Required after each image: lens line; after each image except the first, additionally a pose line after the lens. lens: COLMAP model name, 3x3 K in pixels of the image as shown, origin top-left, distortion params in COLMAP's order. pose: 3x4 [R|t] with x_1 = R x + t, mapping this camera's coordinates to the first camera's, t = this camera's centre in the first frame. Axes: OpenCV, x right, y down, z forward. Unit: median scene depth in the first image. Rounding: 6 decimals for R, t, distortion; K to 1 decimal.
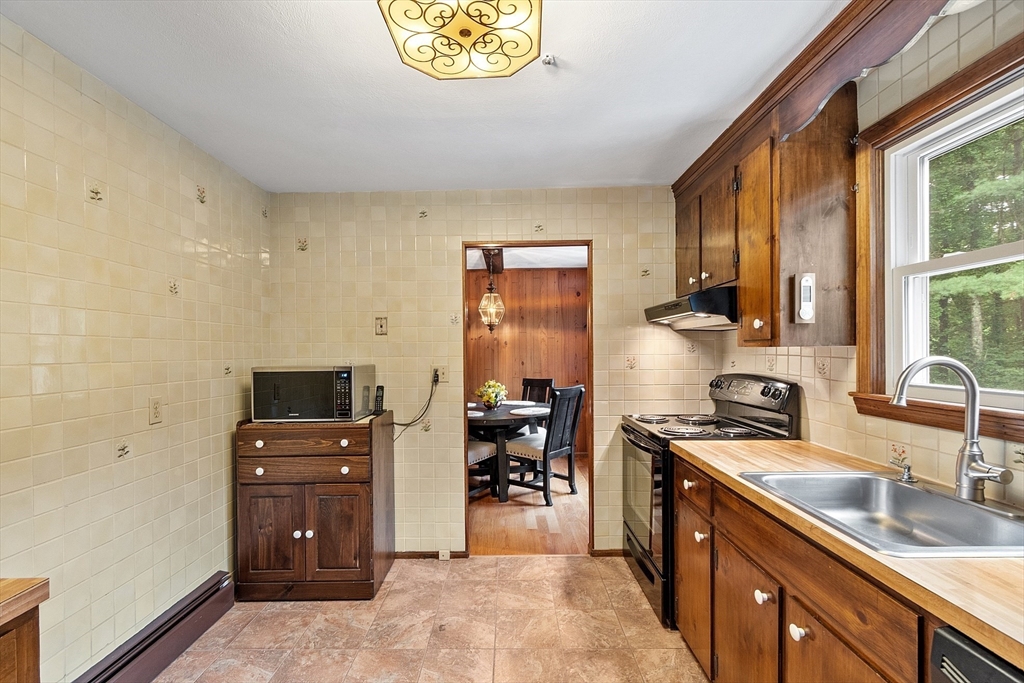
lens RADIAL K [[452.8, 0, 505.2], [0, 452.8, 353.1], [0, 0, 1]] dist [0.001416, 0.000159]
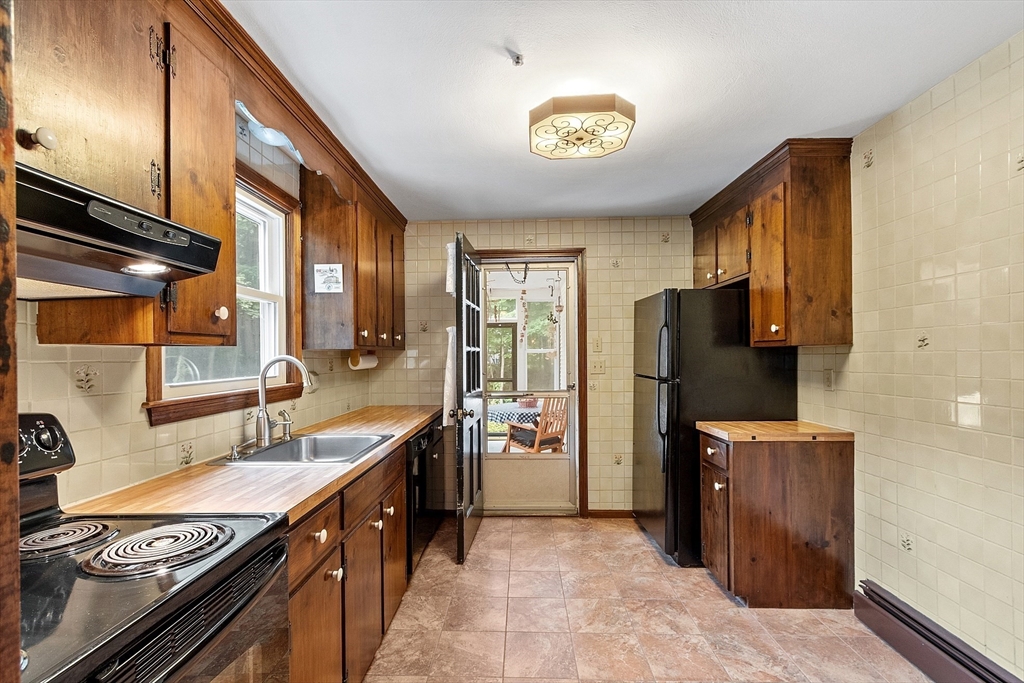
lens RADIAL K [[452.8, 0, 505.2], [0, 452.8, 353.1], [0, 0, 1]] dist [0.001416, 0.000159]
pose [[-0.999389, 0.017265, 0.030403, 0.090871], [0.017390, 0.999841, 0.003853, 0.004003], [-0.030331, 0.004380, -0.999530, 1.799414]]
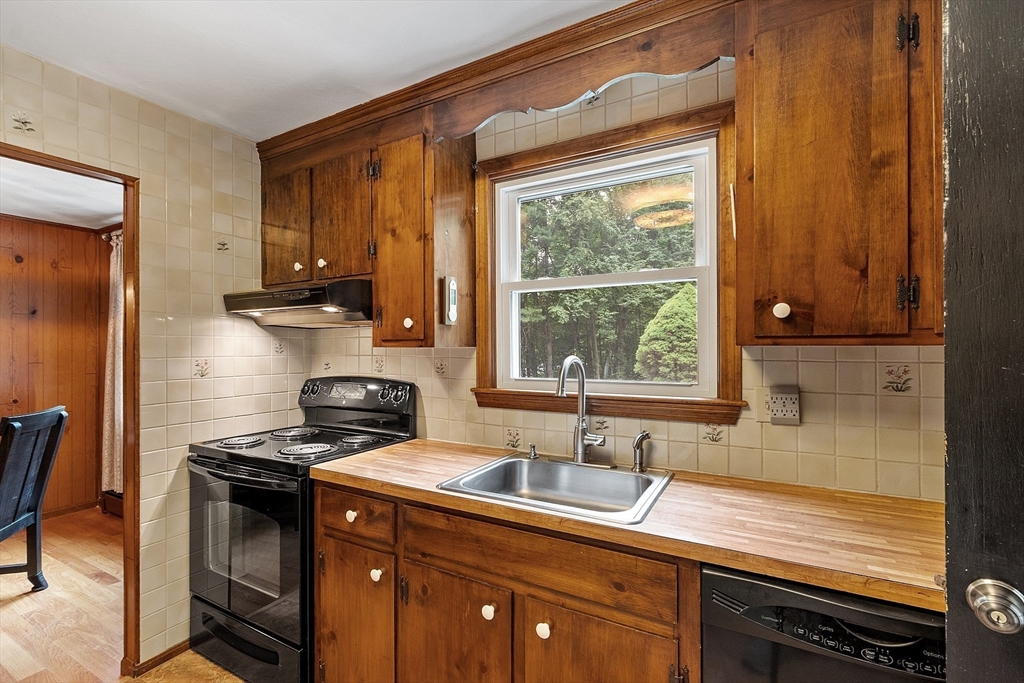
lens RADIAL K [[463.4, 0, 501.5], [0, 463.4, 346.8], [0, 0, 1]] dist [0.001173, 0.000647]
pose [[0.491184, 0.010163, 0.870997, -0.203212], [0.003642, 0.999899, -0.013720, -0.000943], [-0.871048, 0.009911, 0.491098, 0.372090]]
